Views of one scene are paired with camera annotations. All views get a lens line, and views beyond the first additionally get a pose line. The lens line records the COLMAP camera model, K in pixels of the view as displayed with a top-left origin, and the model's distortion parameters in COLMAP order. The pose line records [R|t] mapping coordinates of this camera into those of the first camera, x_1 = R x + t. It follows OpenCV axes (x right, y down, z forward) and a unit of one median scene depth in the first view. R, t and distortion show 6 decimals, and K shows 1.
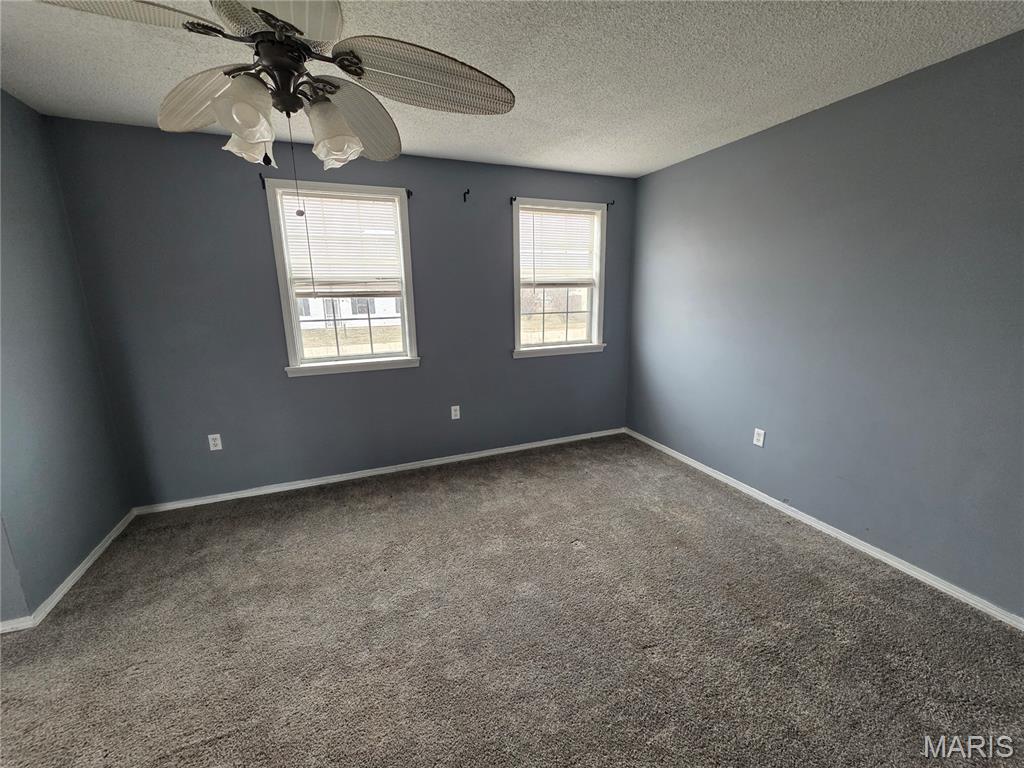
lens RADIAL K [[407.1, 0, 512.0], [0, 407.1, 384.0], [0, 0, 1]] dist [-0.024586, -0.000044]
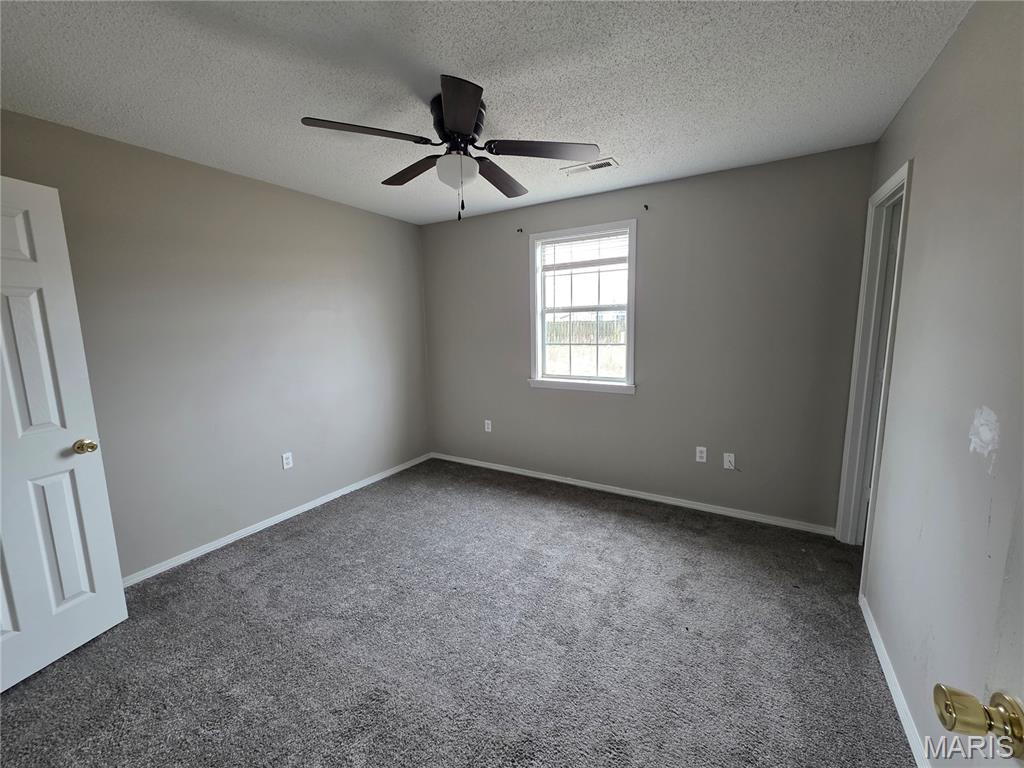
lens RADIAL K [[407.1, 0, 512.0], [0, 407.1, 384.0], [0, 0, 1]] dist [-0.024586, -0.000044]
pose [[0.597093, 0.120001, -0.793146, 0.475577], [-0.168516, 0.985448, 0.022235, -0.049818], [0.784272, 0.120382, 0.608626, 0.197643]]
